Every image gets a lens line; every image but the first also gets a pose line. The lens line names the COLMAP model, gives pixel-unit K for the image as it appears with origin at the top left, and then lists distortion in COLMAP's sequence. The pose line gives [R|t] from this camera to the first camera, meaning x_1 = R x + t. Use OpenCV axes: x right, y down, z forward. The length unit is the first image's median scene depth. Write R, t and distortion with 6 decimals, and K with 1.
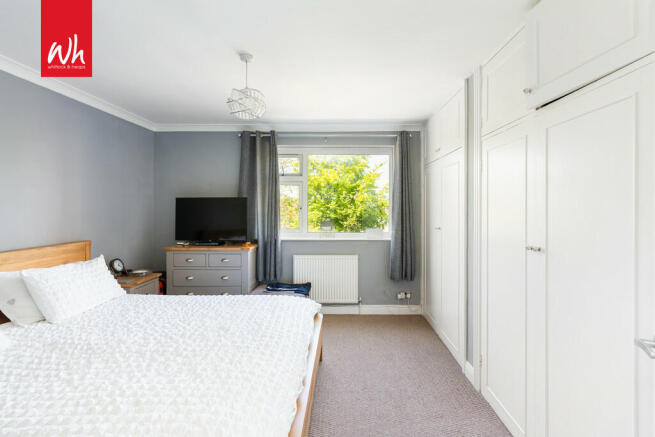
lens RADIAL K [[290.9, 0, 326.6], [0, 290.9, 207.7], [0, 0, 1]] dist [-0.020282, 0.008339]
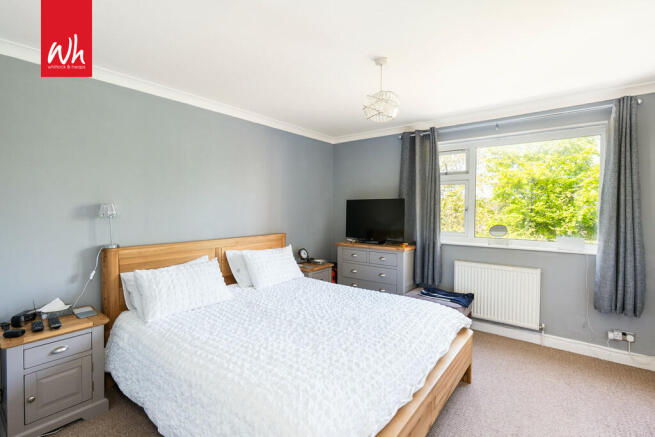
lens RADIAL K [[290.9, 0, 326.6], [0, 290.9, 207.7], [0, 0, 1]] dist [-0.020282, 0.008339]
pose [[0.801520, -0.000742, -0.597967, 0.113682], [-0.002557, 0.999986, -0.004669, 0.002902], [0.597962, 0.005272, 0.801507, 0.035073]]
